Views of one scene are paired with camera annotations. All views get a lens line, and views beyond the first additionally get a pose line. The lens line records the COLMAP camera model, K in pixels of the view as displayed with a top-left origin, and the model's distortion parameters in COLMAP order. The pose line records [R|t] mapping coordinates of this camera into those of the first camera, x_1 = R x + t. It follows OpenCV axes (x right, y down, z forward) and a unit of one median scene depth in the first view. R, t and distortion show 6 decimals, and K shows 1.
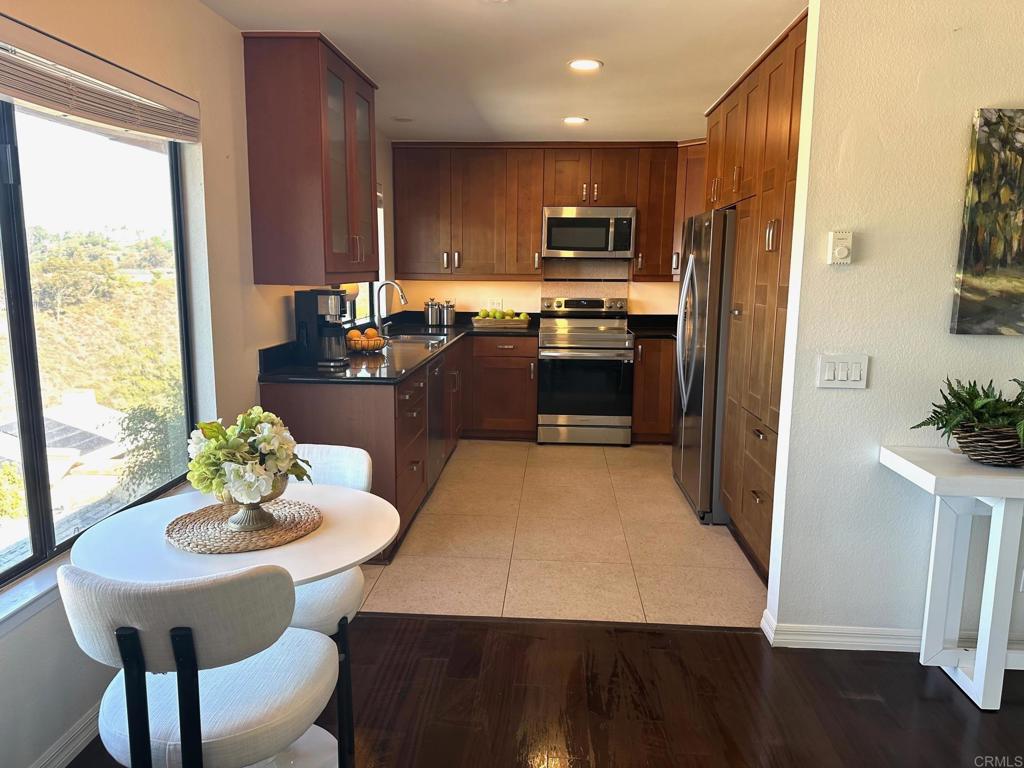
lens RADIAL K [[719.8, 0, 512.0], [0, 719.8, 384.0], [0, 0, 1]] dist [0.085645, -0.135621]
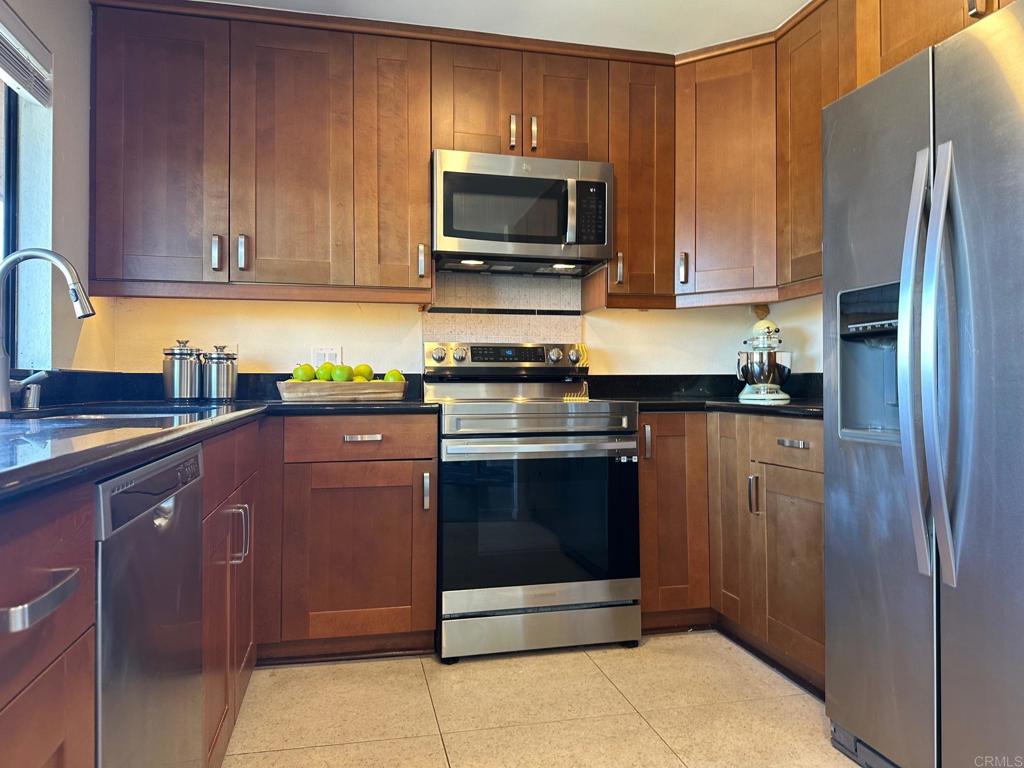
lens RADIAL K [[728.9, 0, 516.9], [0, 728.9, 376.2], [0, 0, 1]] dist [0.107260, -0.145444]
pose [[0.957415, -0.007384, 0.288620, -0.046556], [0.056884, 0.984902, -0.163500, -0.010340], [-0.283056, 0.172955, 0.943380, 0.531414]]
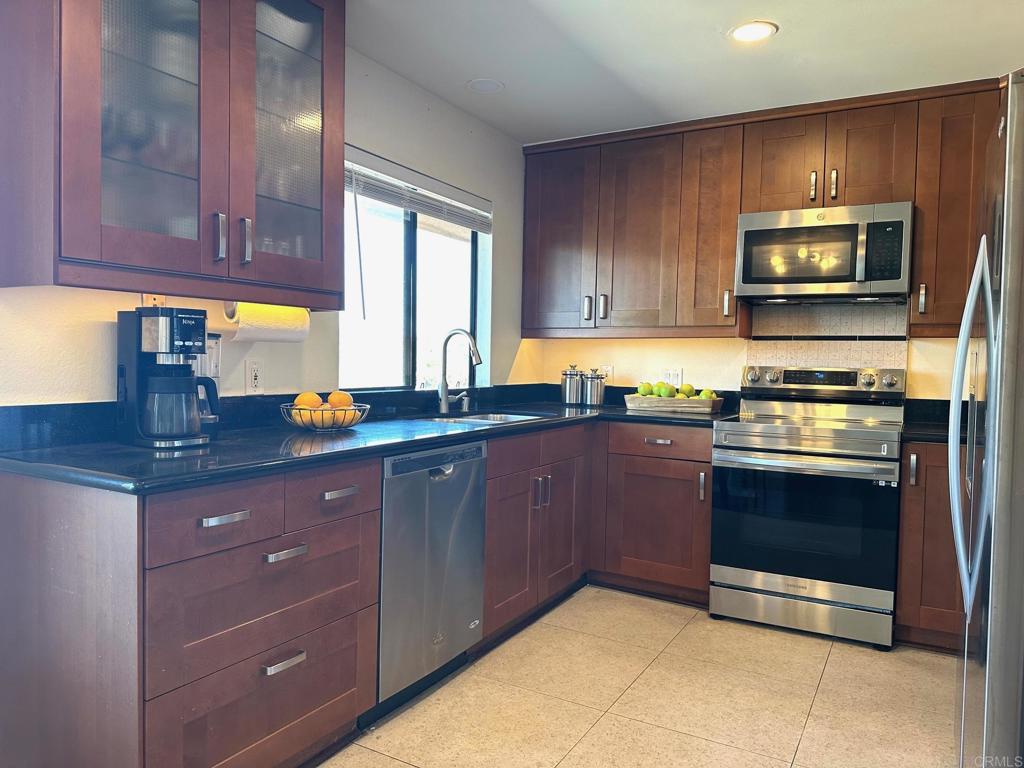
lens RADIAL K [[719.8, 0, 512.0], [0, 719.8, 384.0], [0, 0, 1]] dist [0.085645, -0.135621]
pose [[0.897526, 0.022343, -0.440394, 0.141963], [-0.081520, 0.989908, -0.115915, -0.018530], [0.433360, 0.139937, 0.890290, 0.388067]]
